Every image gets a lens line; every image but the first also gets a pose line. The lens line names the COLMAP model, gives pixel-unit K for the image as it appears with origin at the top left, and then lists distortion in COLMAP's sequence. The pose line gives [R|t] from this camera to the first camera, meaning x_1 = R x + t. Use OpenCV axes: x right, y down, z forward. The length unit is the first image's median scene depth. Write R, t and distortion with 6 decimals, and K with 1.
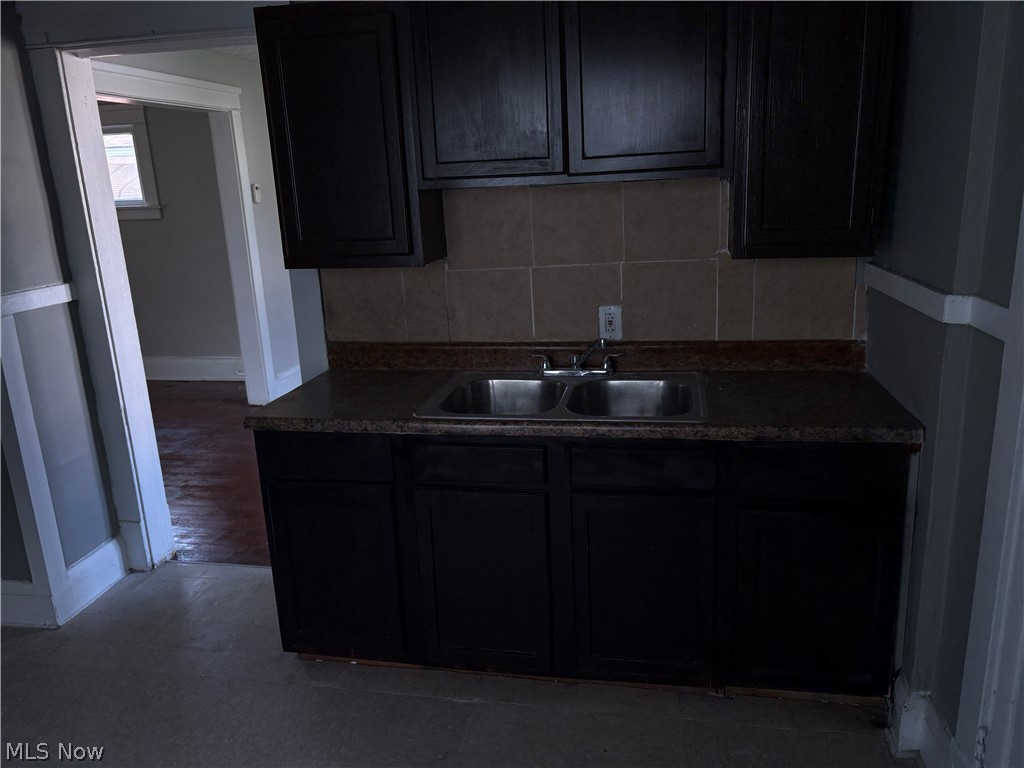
lens RADIAL K [[766.6, 0, 513.1], [0, 766.6, 381.4], [0, 0, 1]] dist [0.012667, 0.000161]
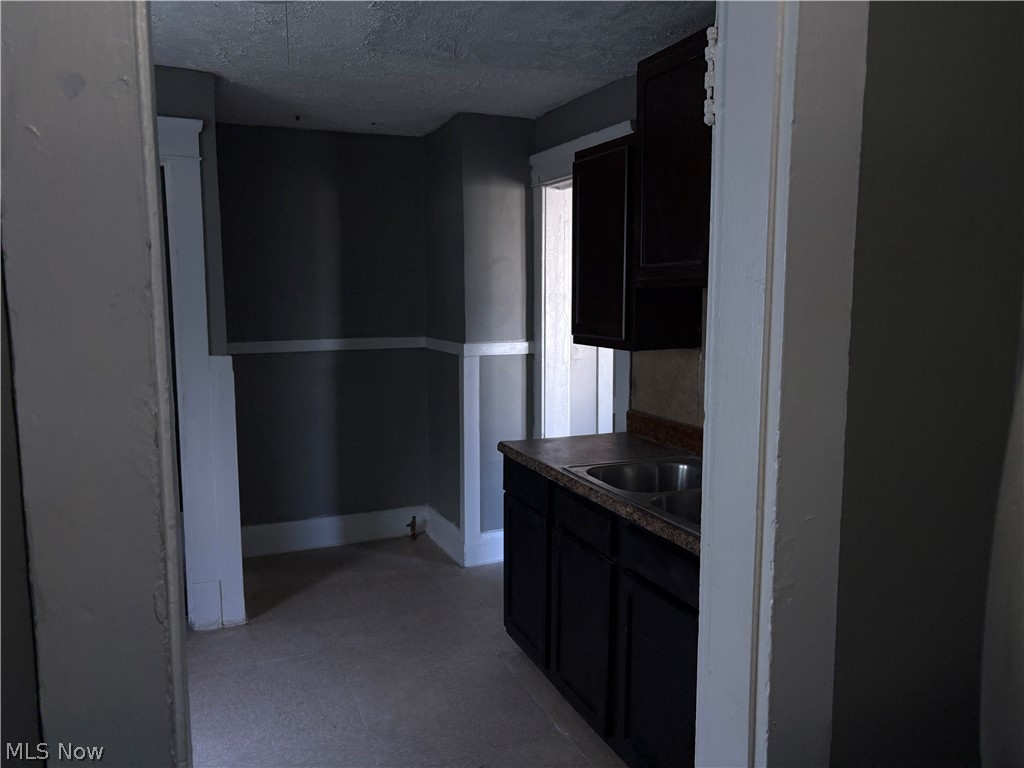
lens RADIAL K [[766.6, 0, 512.9], [0, 766.6, 386.1], [0, 0, 1]] dist [0.012667, 0.000161]
pose [[0.552381, 0.140979, -0.821584, 0.626388], [-0.225289, 0.974166, 0.015691, -0.064324], [0.802571, 0.176426, 0.569872, 0.176837]]
